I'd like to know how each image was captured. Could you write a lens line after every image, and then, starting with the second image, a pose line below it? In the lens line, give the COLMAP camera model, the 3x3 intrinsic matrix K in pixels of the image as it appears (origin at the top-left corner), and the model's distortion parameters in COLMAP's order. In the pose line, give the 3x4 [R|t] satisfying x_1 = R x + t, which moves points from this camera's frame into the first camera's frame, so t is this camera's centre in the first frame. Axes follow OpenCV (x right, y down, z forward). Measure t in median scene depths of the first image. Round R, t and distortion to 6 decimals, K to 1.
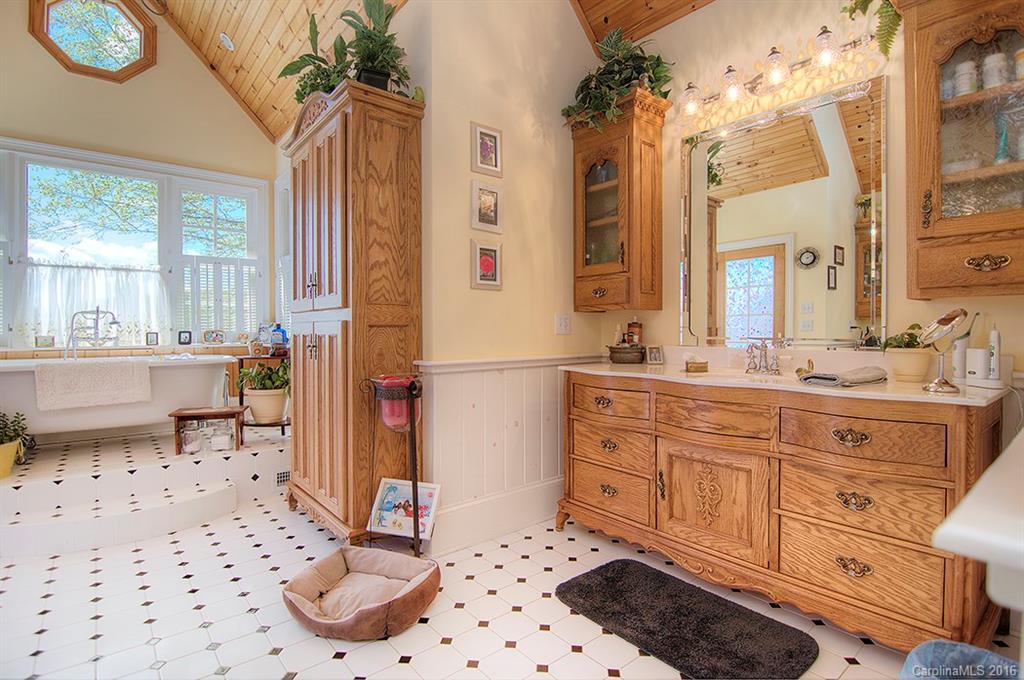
lens RADIAL K [[498.6, 0, 521.1], [0, 498.6, 334.3], [0, 0, 1]] dist [-0.017268, -0.002706]
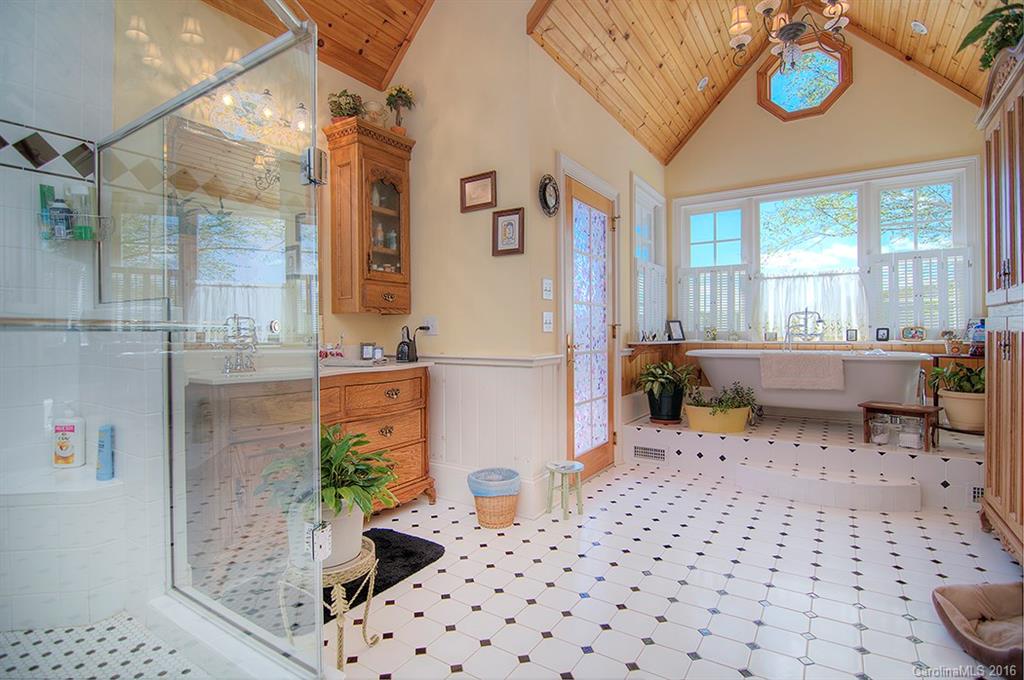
lens RADIAL K [[498.6, 0, 515.1], [0, 498.6, 337.3], [0, 0, 1]] dist [-0.017268, -0.002706]
pose [[0.289752, 0.011390, -0.957034, 0.100187], [0.000327, 0.999928, 0.011999, 0.000520], [0.957102, -0.003789, 0.289727, -0.039355]]
